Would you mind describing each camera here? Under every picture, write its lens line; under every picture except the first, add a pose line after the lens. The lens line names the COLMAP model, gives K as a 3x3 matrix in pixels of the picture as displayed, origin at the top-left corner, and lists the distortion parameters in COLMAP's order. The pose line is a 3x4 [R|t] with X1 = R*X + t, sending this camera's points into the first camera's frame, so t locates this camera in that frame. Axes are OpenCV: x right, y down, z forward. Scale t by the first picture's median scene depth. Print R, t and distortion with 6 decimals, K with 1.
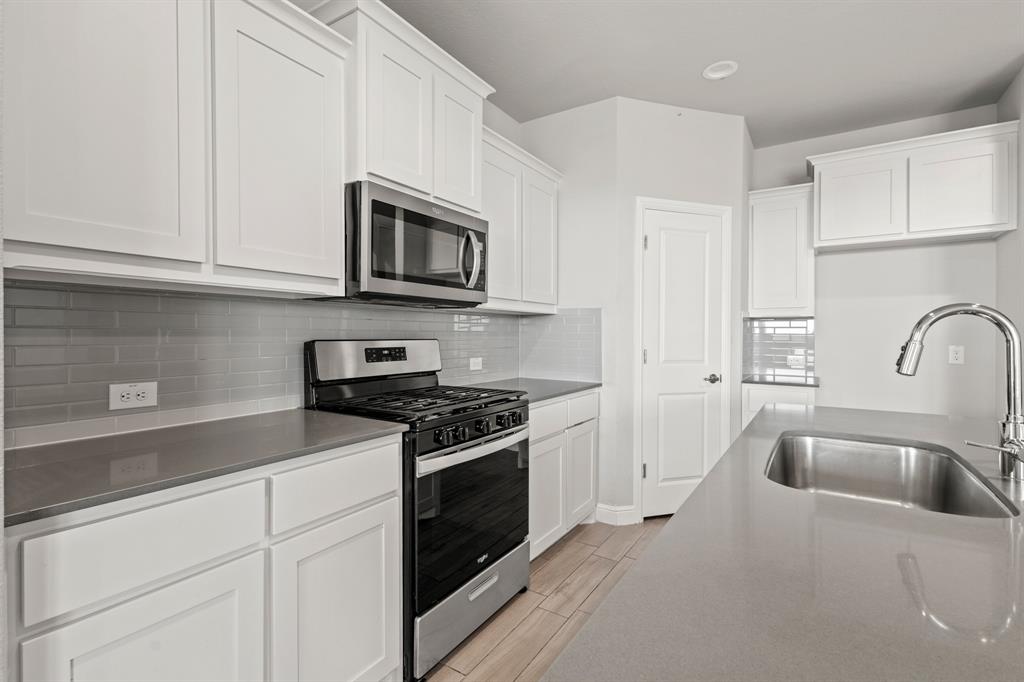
lens RADIAL K [[469.6, 0, 509.1], [0, 469.6, 337.8], [0, 0, 1]] dist [0.003325, -0.000196]
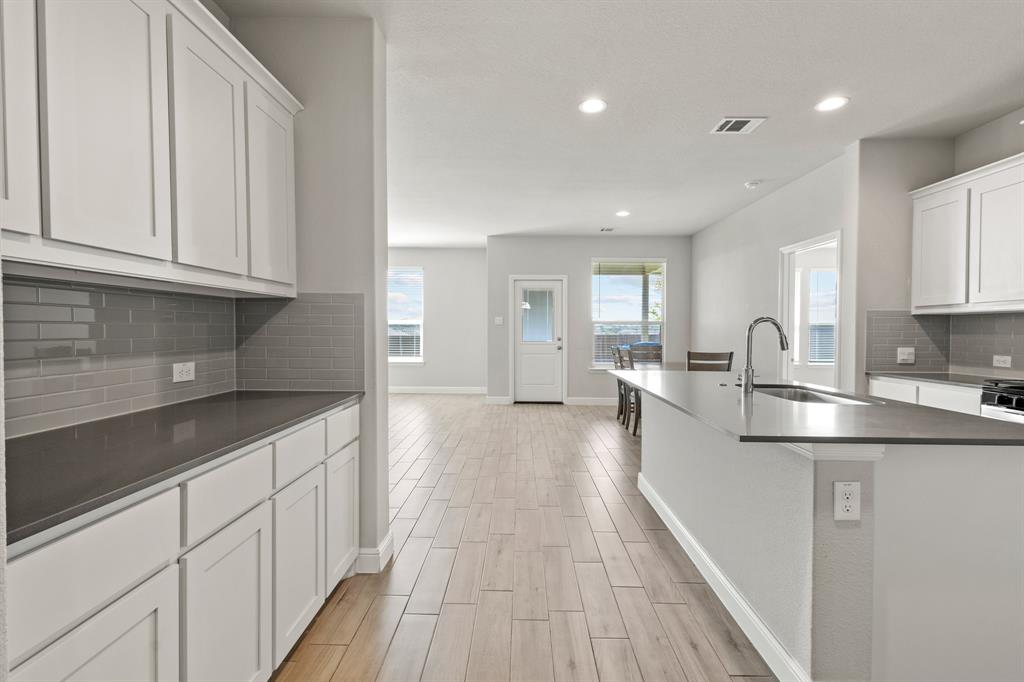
lens RADIAL K [[469.6, 0, 509.1], [0, 469.6, 337.8], [0, 0, 1]] dist [0.003325, -0.000196]
pose [[-0.849338, -0.000648, -0.527848, 1.543318], [-0.012870, 0.999727, 0.019481, -0.000888], [0.527692, 0.023339, -0.849115, 1.091569]]
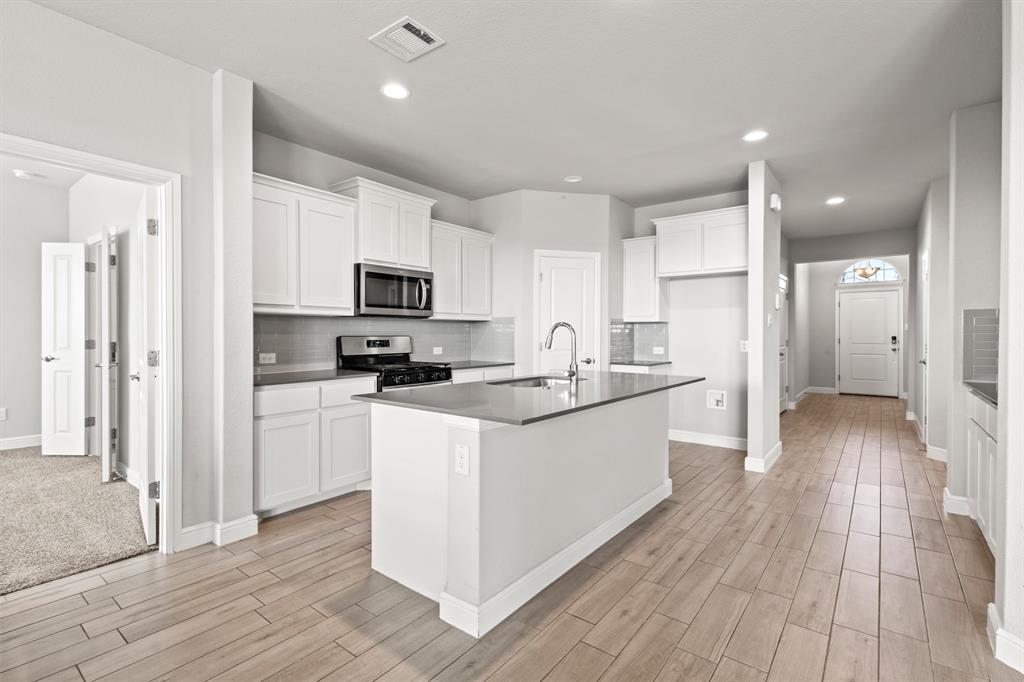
lens RADIAL K [[469.6, 0, 509.1], [0, 469.6, 337.8], [0, 0, 1]] dist [0.003325, -0.000196]
pose [[0.996056, 0.000674, -0.088727, 0.438128], [-0.000343, 0.999993, 0.003743, 0.003865], [0.088729, -0.003698, 0.996049, -0.863364]]
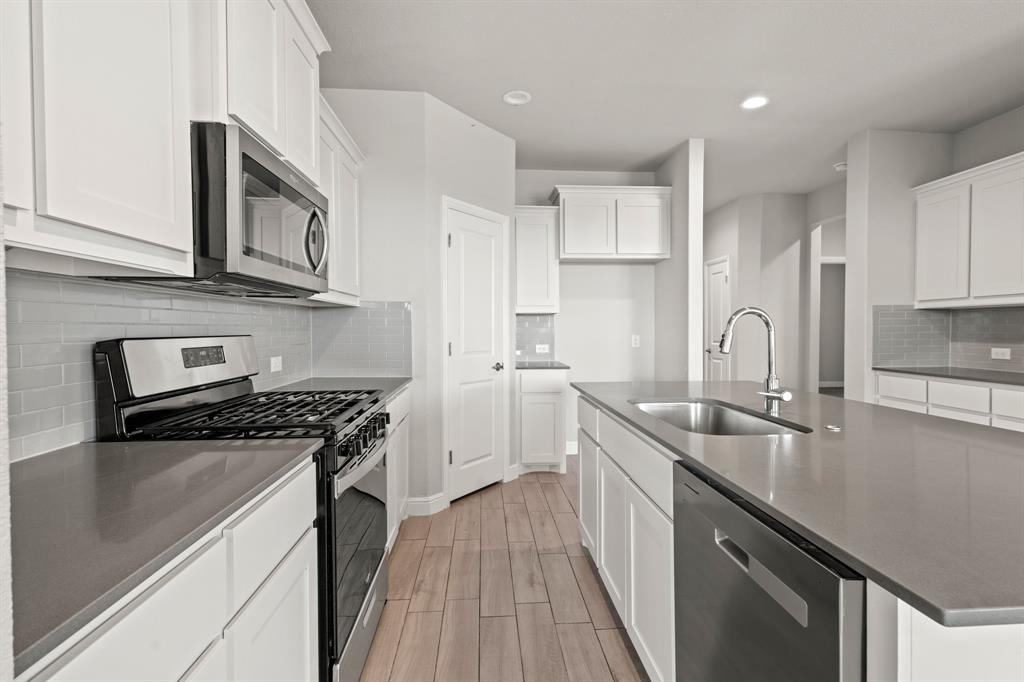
lens RADIAL K [[472.3, 0, 513.1], [0, 472.3, 337.2], [0, 0, 1]] dist [0.001596, -0.000230]
pose [[0.798676, -0.016131, 0.601545, -0.313924], [0.008727, 0.999846, 0.015225, -0.002164], [-0.601698, -0.006910, 0.798694, 0.095900]]
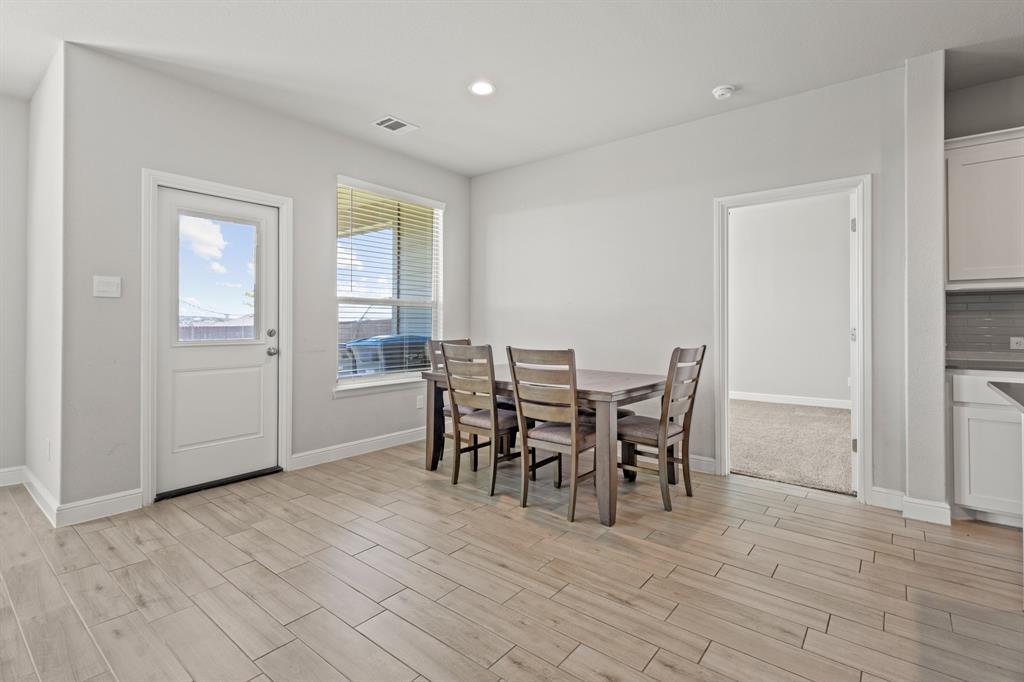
lens RADIAL K [[479.2, 0, 515.5], [0, 479.2, 319.1], [0, 0, 1]] dist [0.008749, -0.000891]
pose [[-0.095589, -0.009203, -0.995378, 0.973728], [-0.006285, 0.999943, -0.008642, 0.032507], [0.995401, 0.005430, -0.095641, -0.642092]]
